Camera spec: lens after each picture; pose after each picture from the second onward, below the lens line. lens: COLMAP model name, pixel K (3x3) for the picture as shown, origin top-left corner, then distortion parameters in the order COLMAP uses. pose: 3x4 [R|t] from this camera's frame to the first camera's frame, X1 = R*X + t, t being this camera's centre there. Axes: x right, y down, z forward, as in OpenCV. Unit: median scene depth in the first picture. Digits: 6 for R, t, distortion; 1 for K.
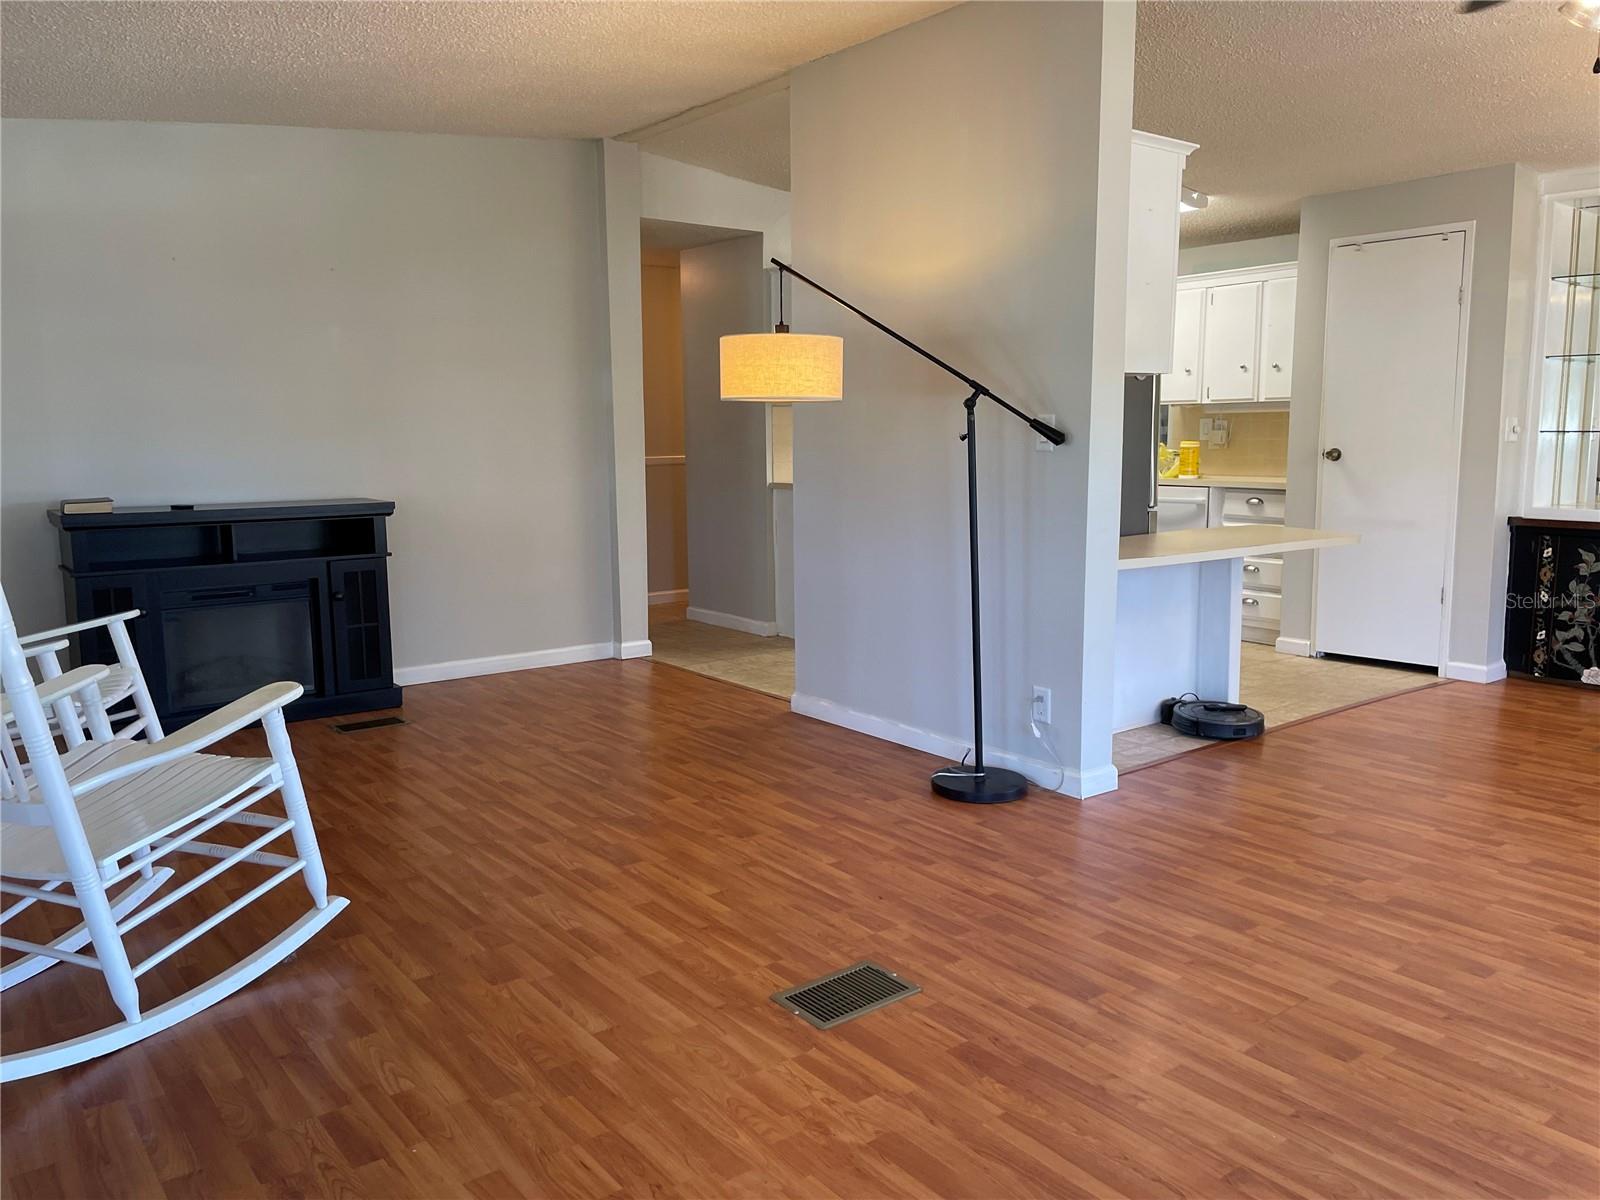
lens RADIAL K [[1199.2, 0, 808.9], [0, 1199.2, 595.4], [0, 0, 1]] dist [0.095687, -0.134295]
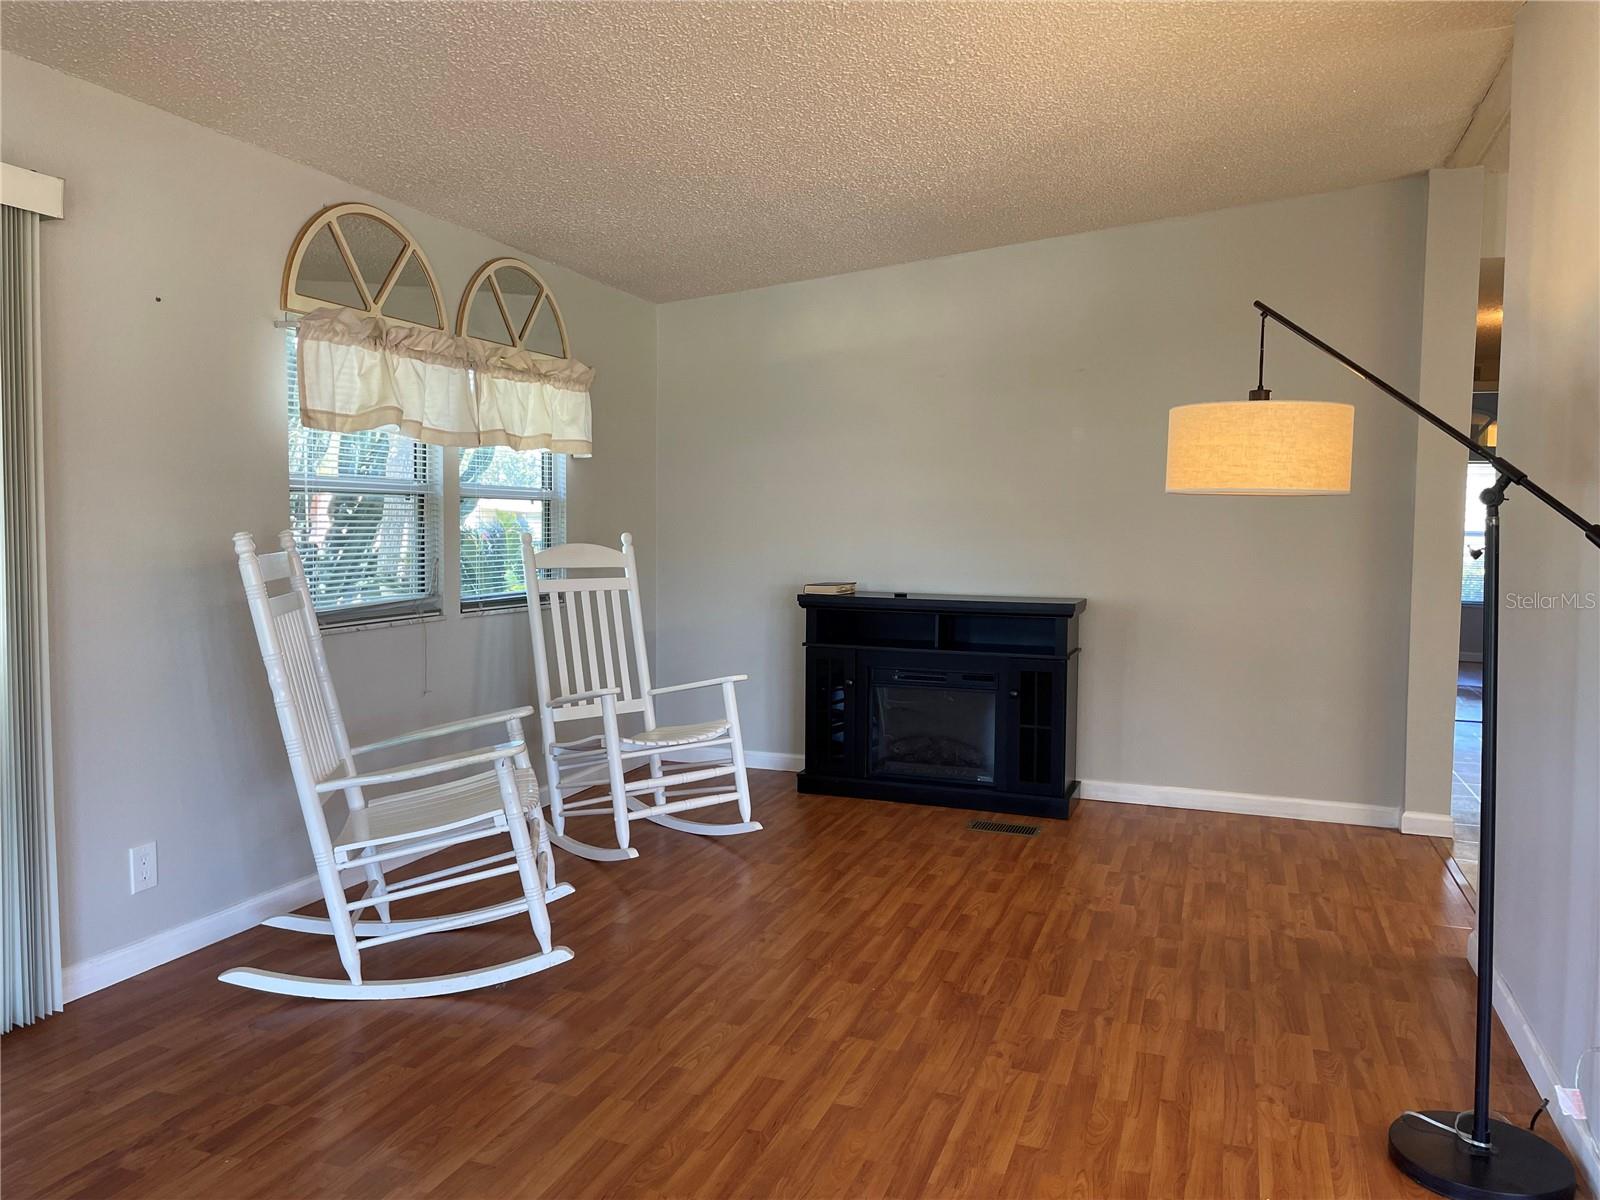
lens RADIAL K [[1199.2, 0, 808.9], [0, 1199.2, 595.4], [0, 0, 1]] dist [0.095687, -0.134295]
pose [[0.541449, 0.065961, -0.838142, 0.433616], [-0.134848, 0.990824, -0.009136, -0.059662], [0.829849, 0.117969, 0.545375, 0.388749]]
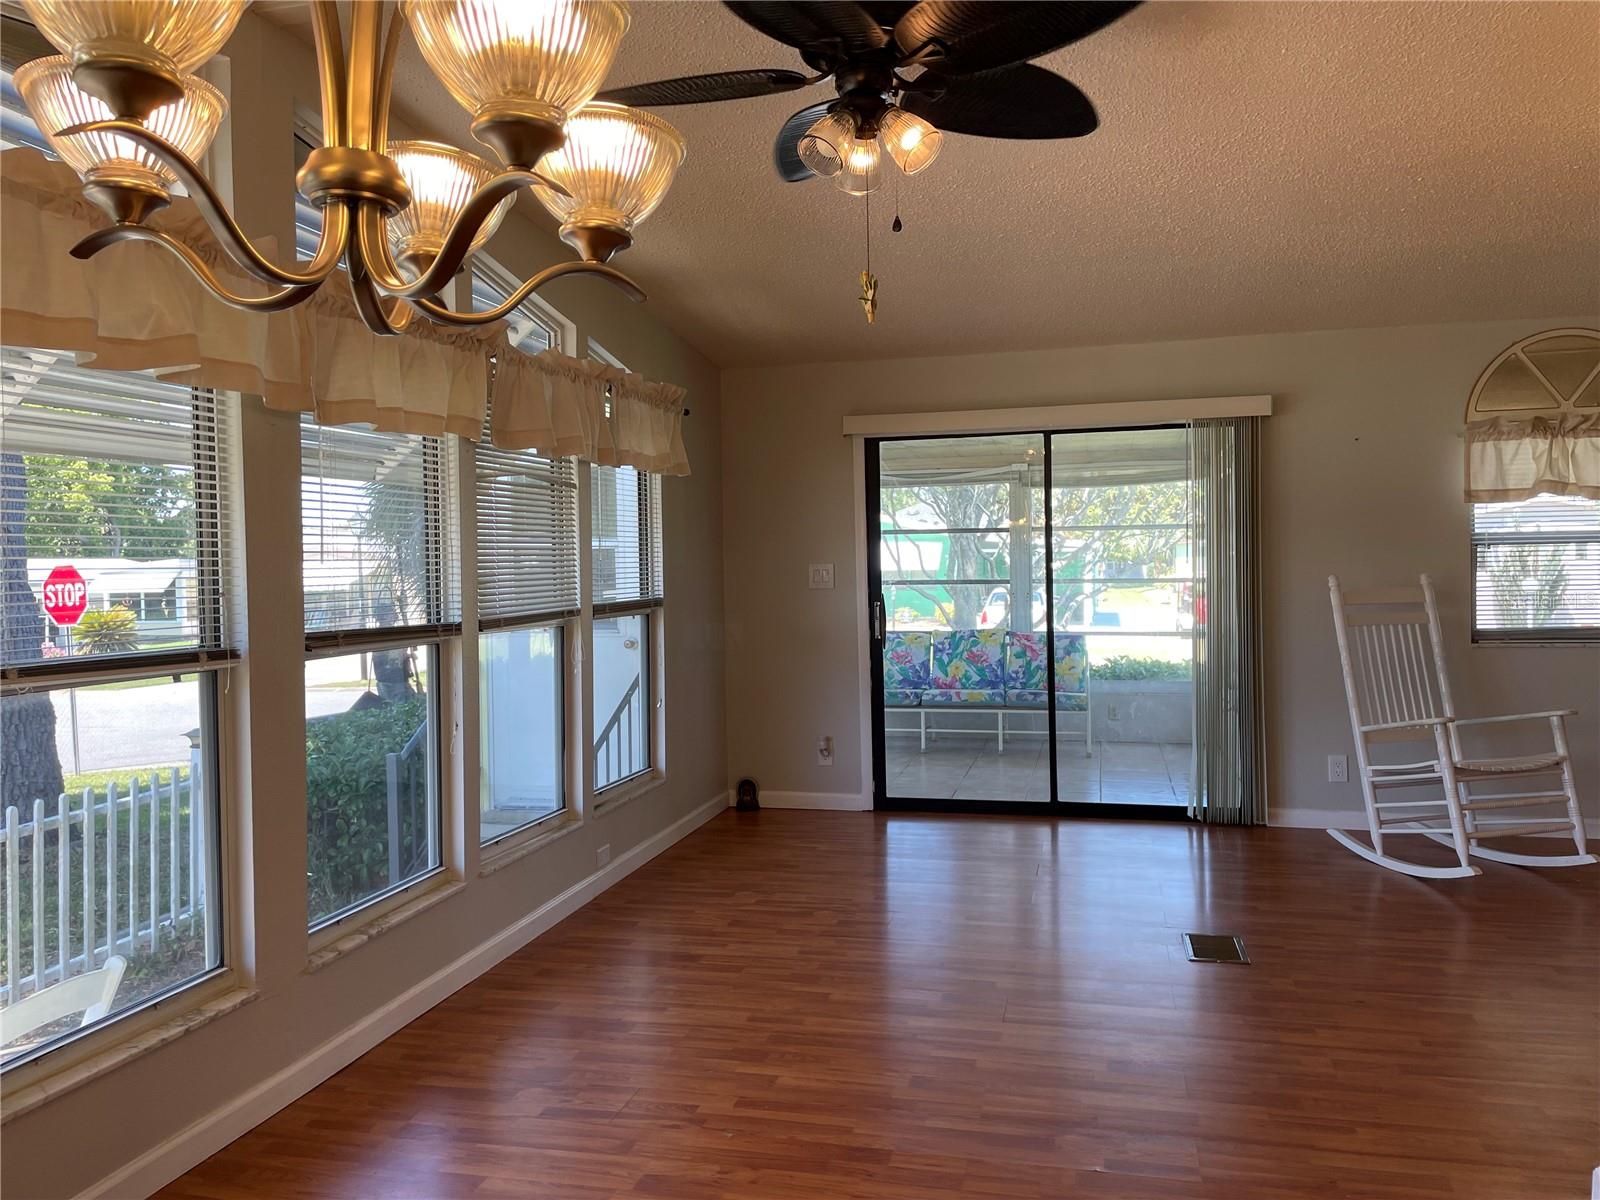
lens RADIAL K [[1214.4, 0, 807.3], [0, 1214.4, 567.4], [0, 0, 1]] dist [0.097625, -0.095209]
pose [[-0.784019, 0.020479, -0.620399, 0.877046], [-0.066090, 0.991021, 0.116233, -0.180872], [0.617209, 0.132130, -0.775625, 1.164631]]
